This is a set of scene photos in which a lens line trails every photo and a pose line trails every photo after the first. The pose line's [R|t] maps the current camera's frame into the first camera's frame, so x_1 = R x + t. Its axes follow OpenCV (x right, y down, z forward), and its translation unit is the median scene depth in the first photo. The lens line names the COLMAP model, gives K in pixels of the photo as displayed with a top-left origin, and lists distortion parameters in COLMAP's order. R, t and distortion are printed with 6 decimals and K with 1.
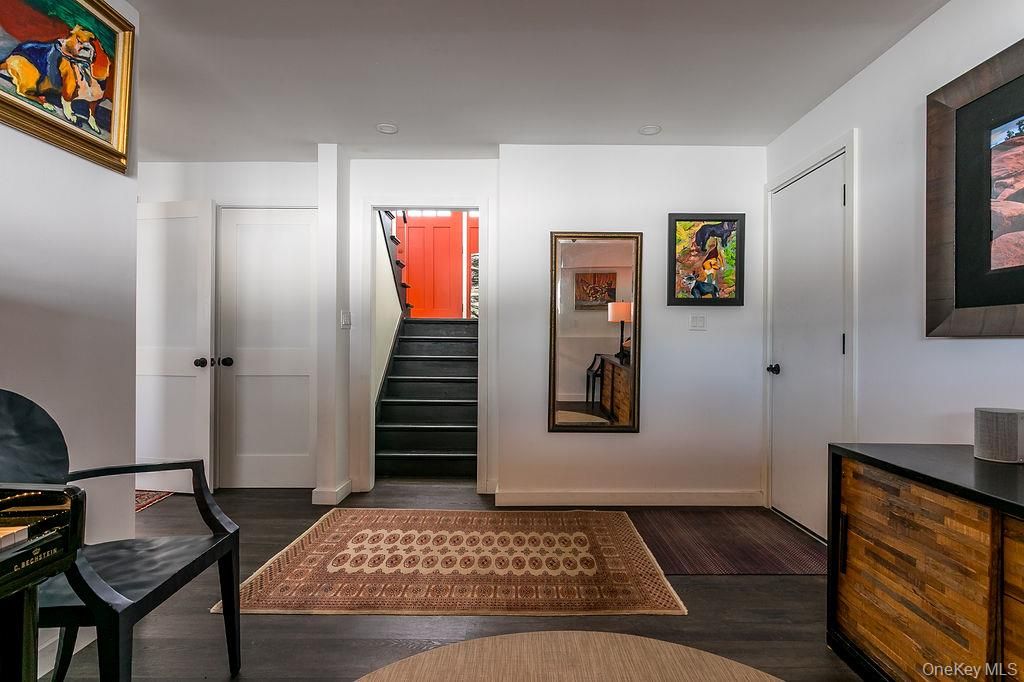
lens RADIAL K [[492.6, 0, 511.5], [0, 492.6, 341.0], [0, 0, 1]] dist [-0.000919, -0.000065]
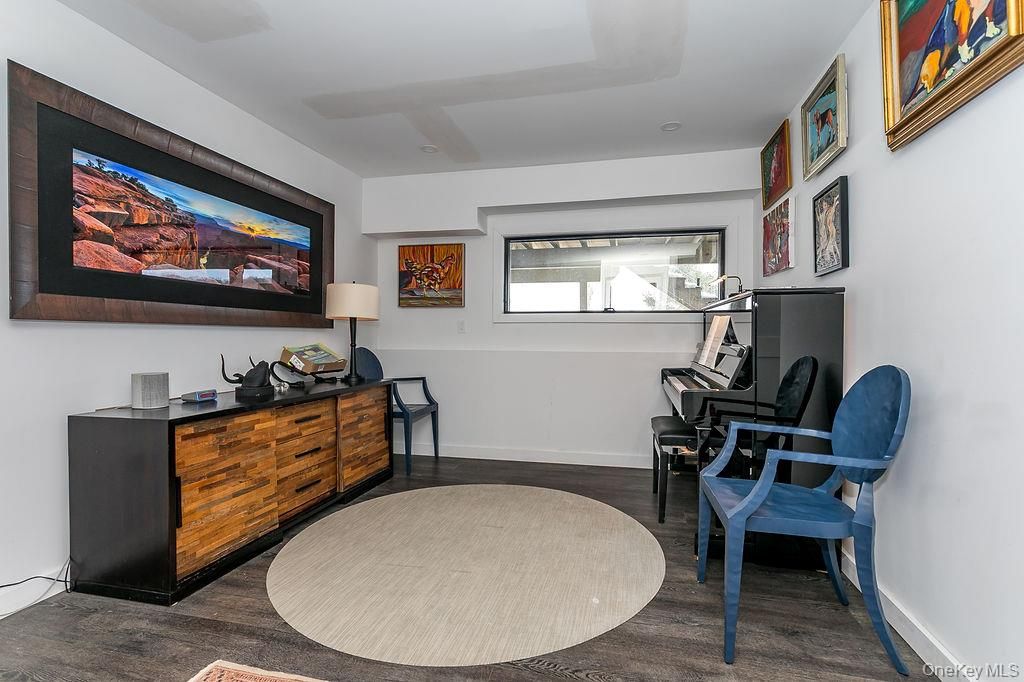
lens RADIAL K [[492.6, 0, 512.8], [0, 492.6, 336.9], [0, 0, 1]] dist [-0.000919, -0.000065]
pose [[-0.971696, -0.006372, 0.236150, -0.372296], [-0.006877, 0.999975, -0.001313, 0.025058], [-0.236136, -0.002899, -0.971716, 2.061556]]
